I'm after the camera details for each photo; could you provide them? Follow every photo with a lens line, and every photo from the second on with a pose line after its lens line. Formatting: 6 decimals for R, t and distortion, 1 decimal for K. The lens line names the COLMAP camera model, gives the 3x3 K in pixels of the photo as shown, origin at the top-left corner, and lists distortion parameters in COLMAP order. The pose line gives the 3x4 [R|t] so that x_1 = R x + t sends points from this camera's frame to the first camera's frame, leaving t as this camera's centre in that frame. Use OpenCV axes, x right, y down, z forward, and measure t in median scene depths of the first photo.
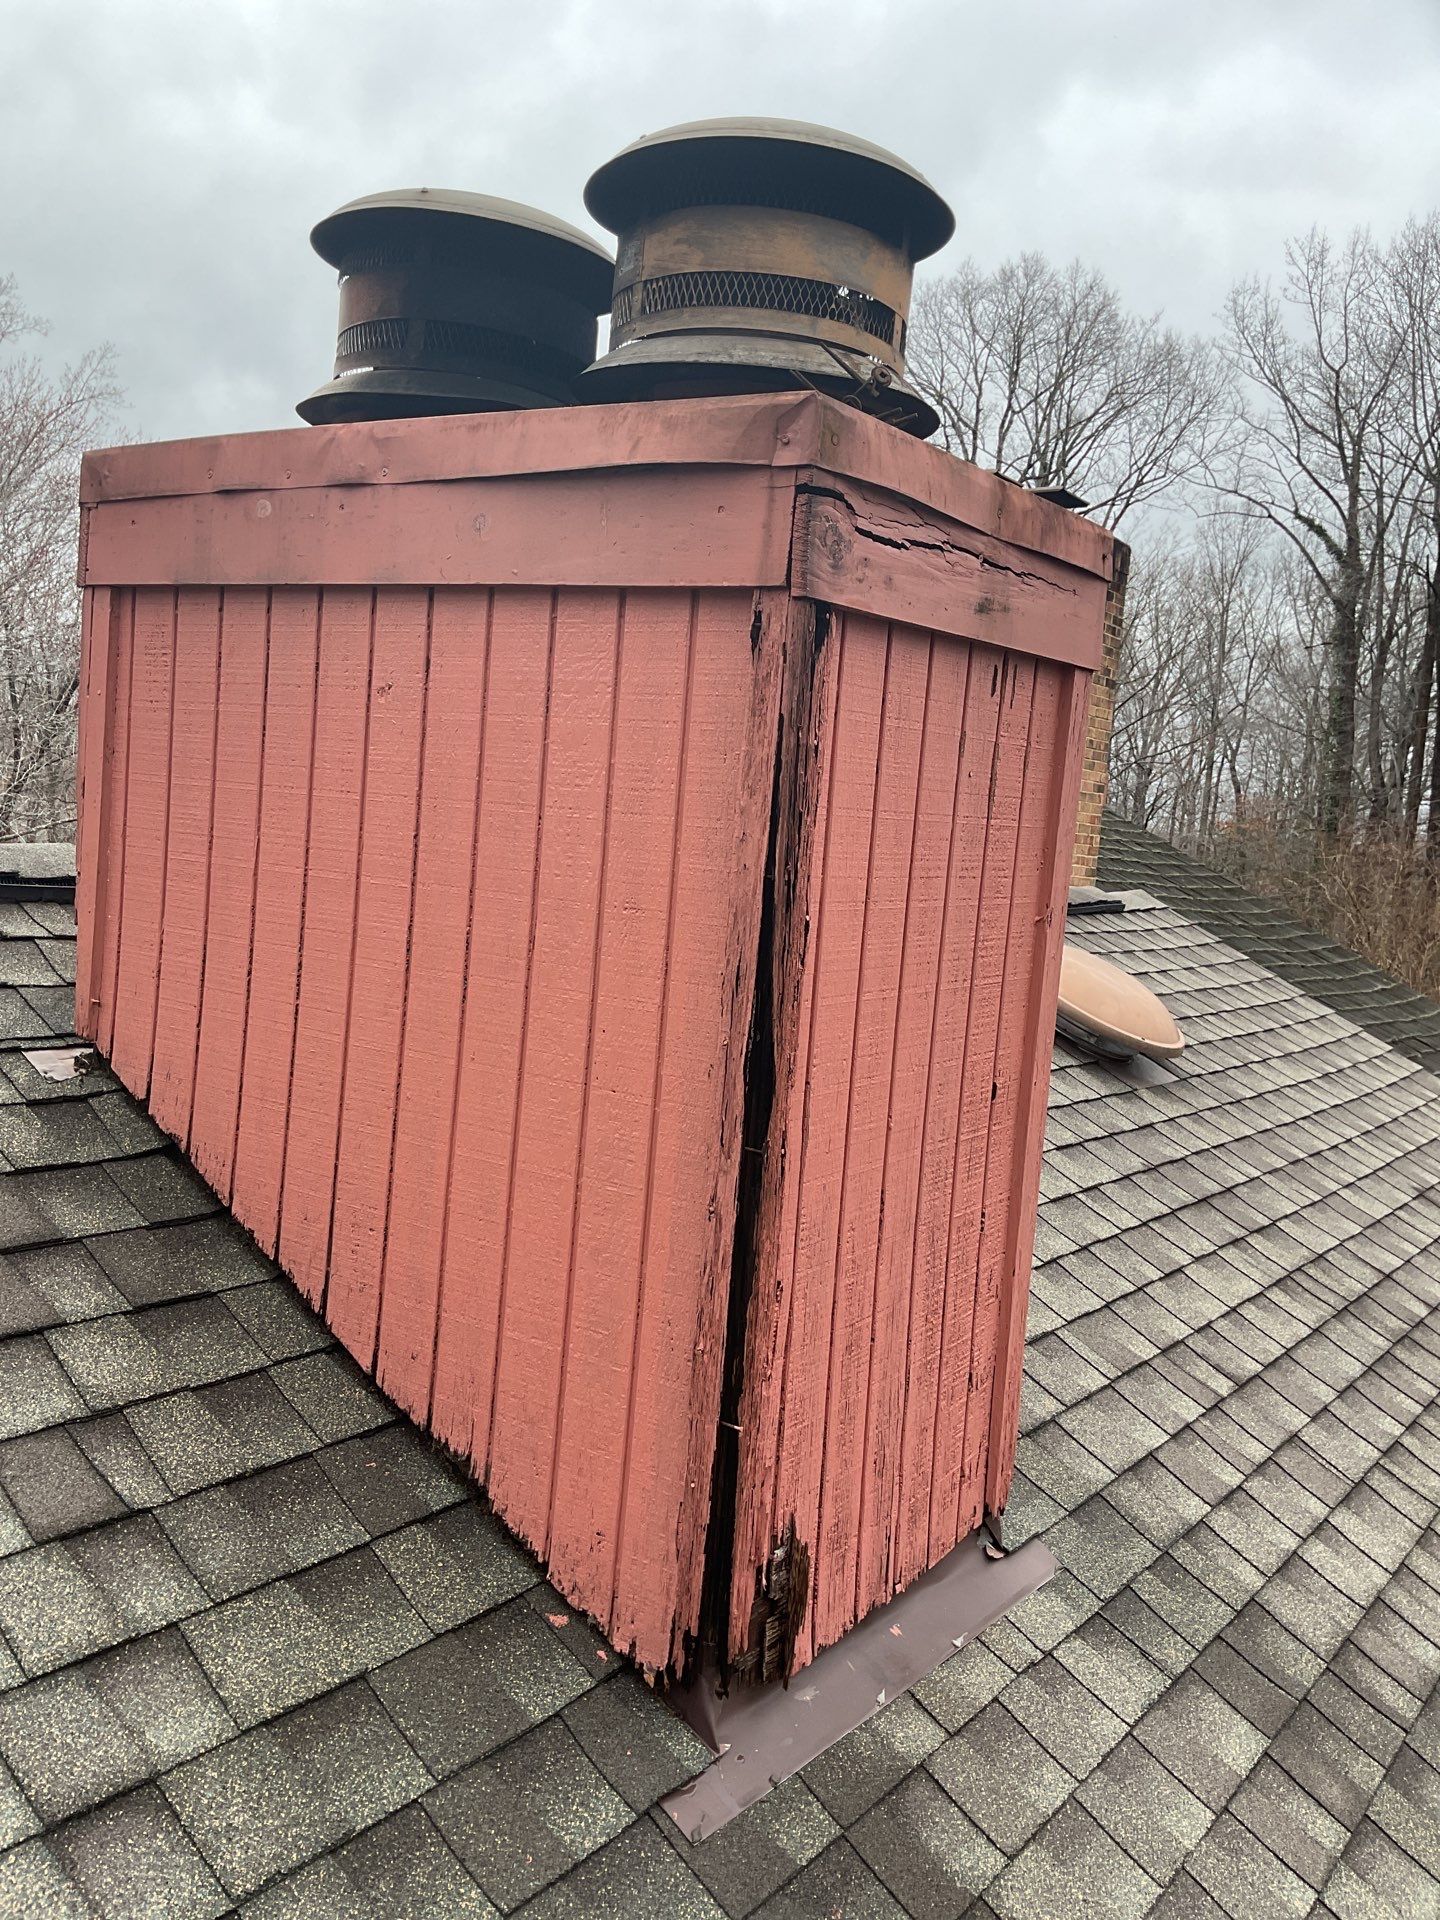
lens RADIAL K [[1421.9, 0, 720.0], [0, 1421.9, 960.0], [0, 0, 1]] dist [0.048531, -0.105338]
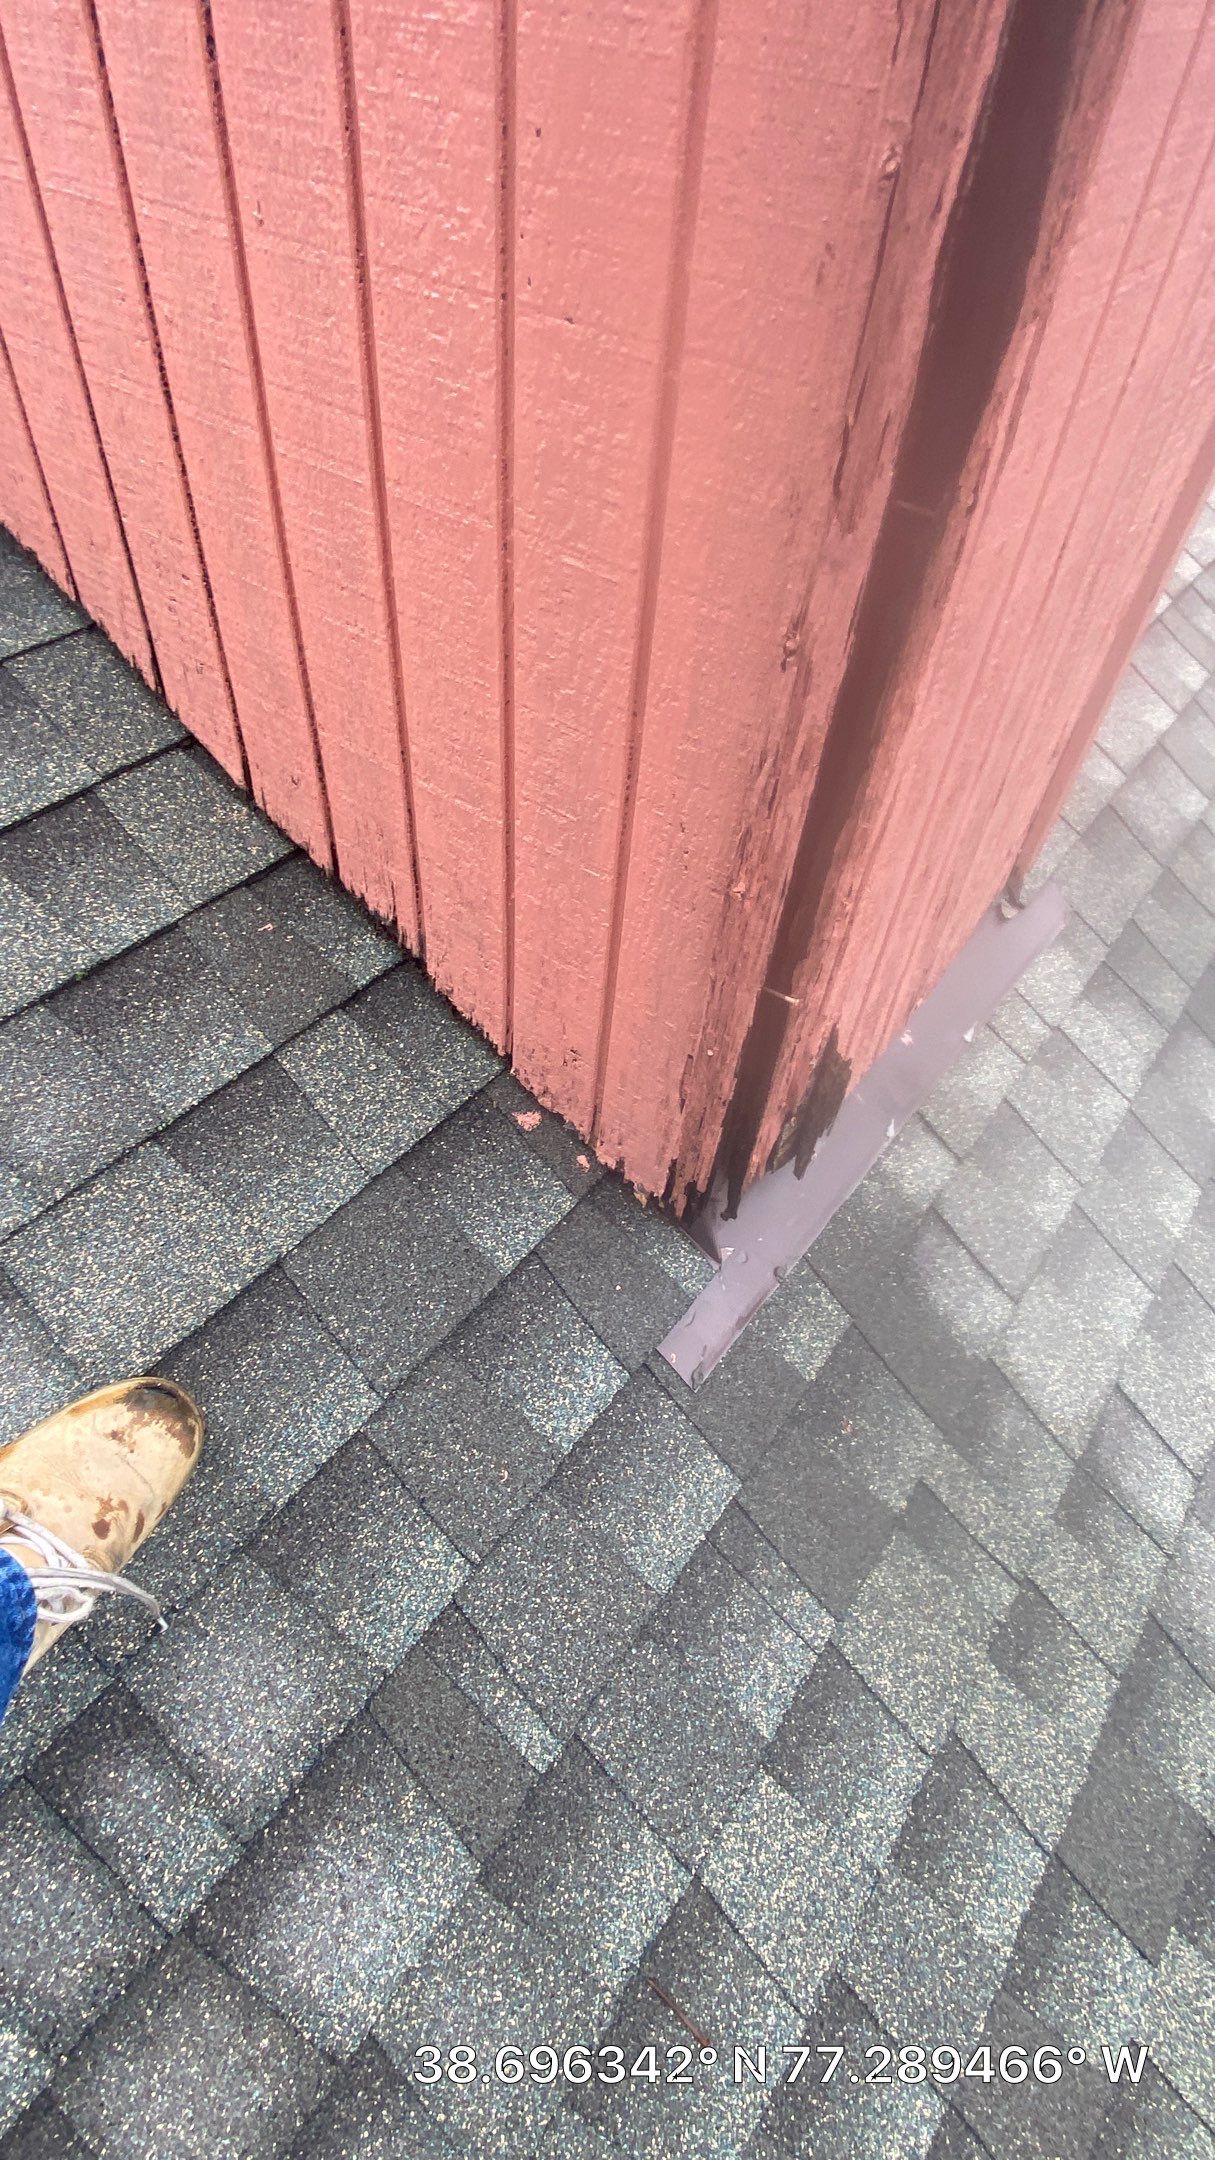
lens RADIAL K [[1022.0, 0, 607.5], [0, 1022.0, 1080.0], [0, 0, 1]] dist [0.094782, -0.126554]
pose [[0.998829, 0.022868, -0.042640, -0.044355], [0.013719, 0.711249, 0.702807, 0.035882], [0.046399, -0.702568, 0.710102, 0.616047]]
